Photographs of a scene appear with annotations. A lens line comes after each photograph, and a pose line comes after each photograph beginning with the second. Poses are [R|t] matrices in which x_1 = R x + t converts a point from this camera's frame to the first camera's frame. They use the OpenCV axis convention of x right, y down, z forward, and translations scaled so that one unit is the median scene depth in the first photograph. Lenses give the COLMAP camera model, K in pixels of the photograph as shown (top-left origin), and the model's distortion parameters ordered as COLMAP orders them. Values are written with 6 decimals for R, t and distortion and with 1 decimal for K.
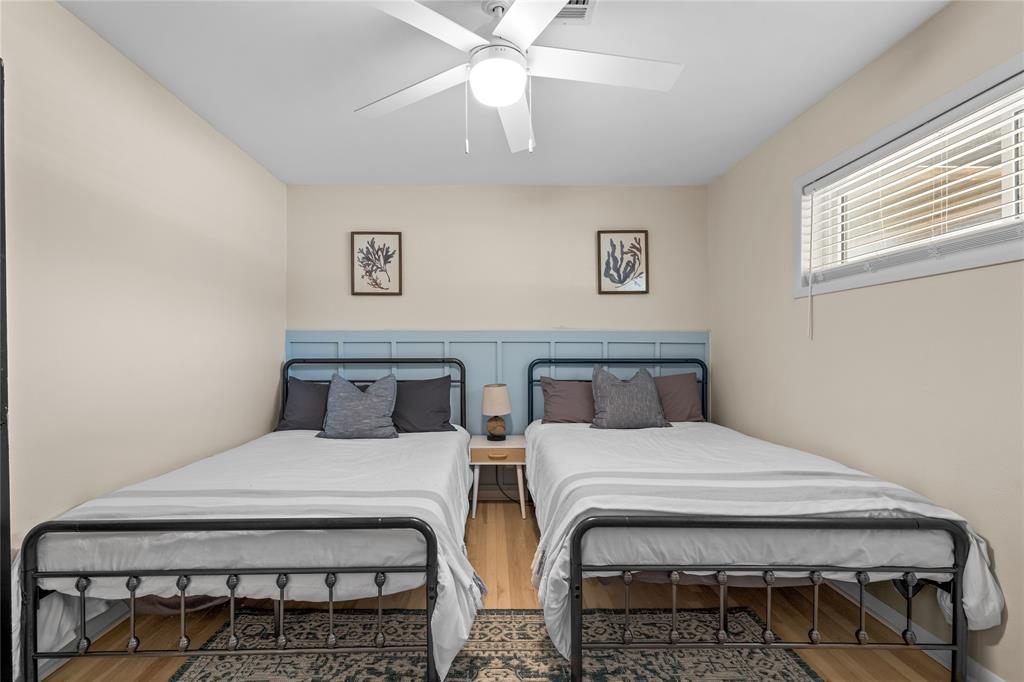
lens RADIAL K [[453.2, 0, 509.7], [0, 453.2, 351.5], [0, 0, 1]] dist [-0.001984, 0.000838]
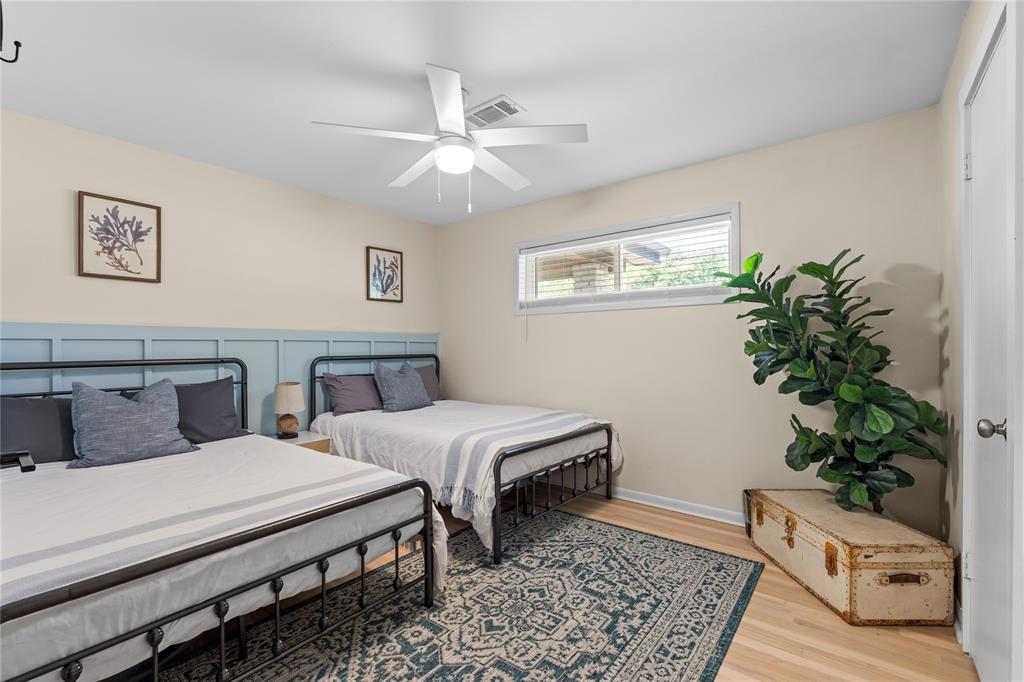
lens RADIAL K [[453.2, 0, 498.6], [0, 453.2, 341.8], [0, 0, 1]] dist [-0.001984, 0.000838]
pose [[0.636588, 0.004798, 0.771189, -0.492011], [0.007714, 0.999891, -0.012589, -0.001605], [-0.771165, 0.013963, 0.636482, -0.001180]]
